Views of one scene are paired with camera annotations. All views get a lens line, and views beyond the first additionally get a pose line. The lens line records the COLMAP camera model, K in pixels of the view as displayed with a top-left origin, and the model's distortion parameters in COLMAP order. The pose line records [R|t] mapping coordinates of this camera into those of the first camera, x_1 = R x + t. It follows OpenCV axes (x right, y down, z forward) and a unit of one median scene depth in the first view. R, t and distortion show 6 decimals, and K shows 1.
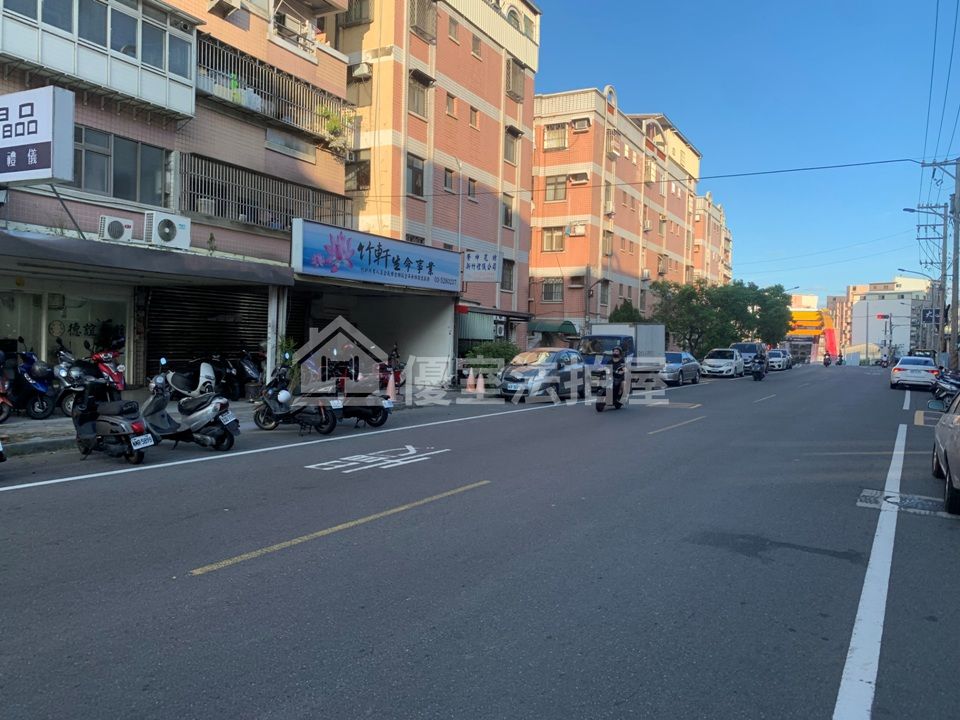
lens RADIAL K [[738.9, 0, 478.7], [0, 738.9, 357.0], [0, 0, 1]] dist [0.047424, -0.060522]
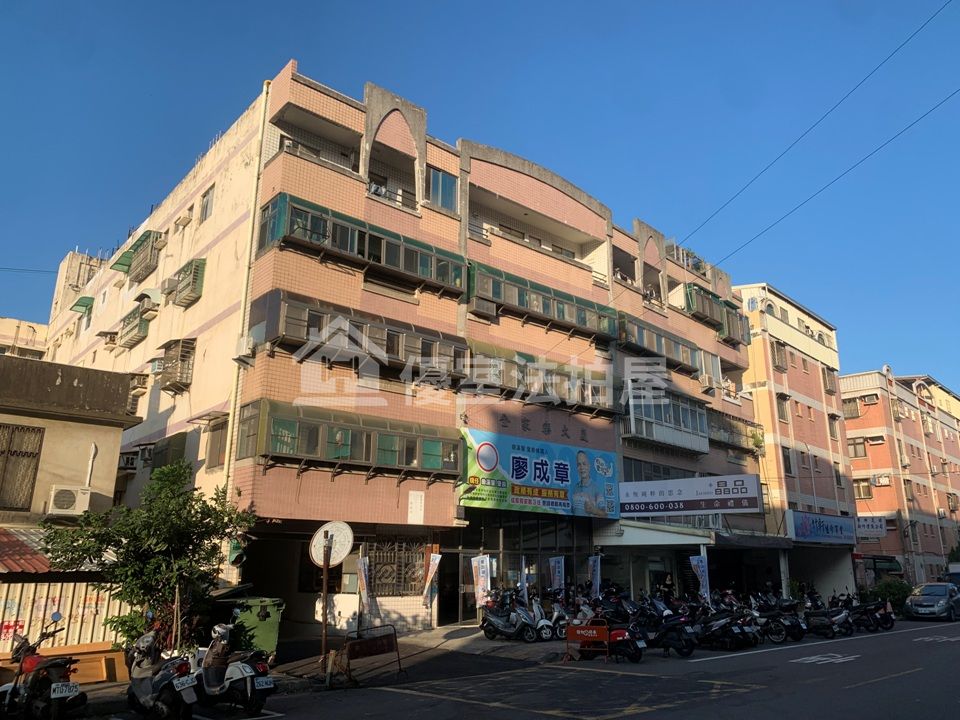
lens RADIAL K [[727.1, 0, 480.0], [0, 727.1, 360.0], [0, 0, 1]] dist [0.060007, -0.080726]
pose [[0.964743, -0.091915, -0.246621, -0.401726], [0.013067, 0.952609, -0.303918, -0.002843], [0.262867, 0.289980, 0.920224, -0.746180]]
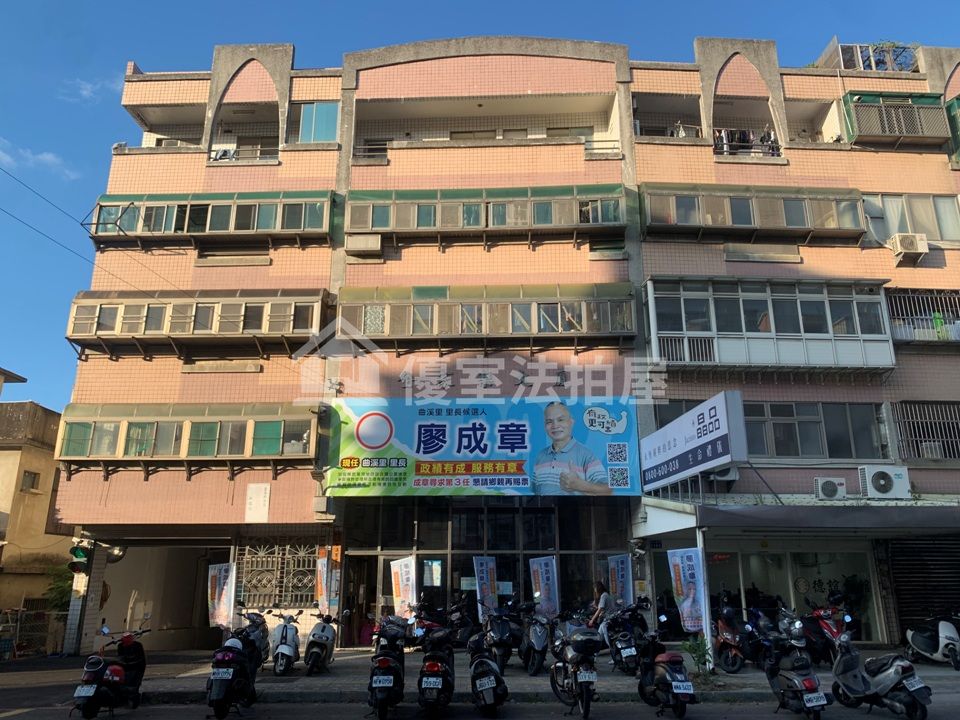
lens RADIAL K [[738.9, 0, 478.7], [0, 738.9, 357.0], [0, 0, 1]] dist [0.047424, -0.060522]
pose [[0.529657, -0.271233, -0.803676, 0.123524], [-0.005287, 0.946421, -0.322892, -0.000451], [0.848195, 0.175271, 0.499845, -0.002990]]
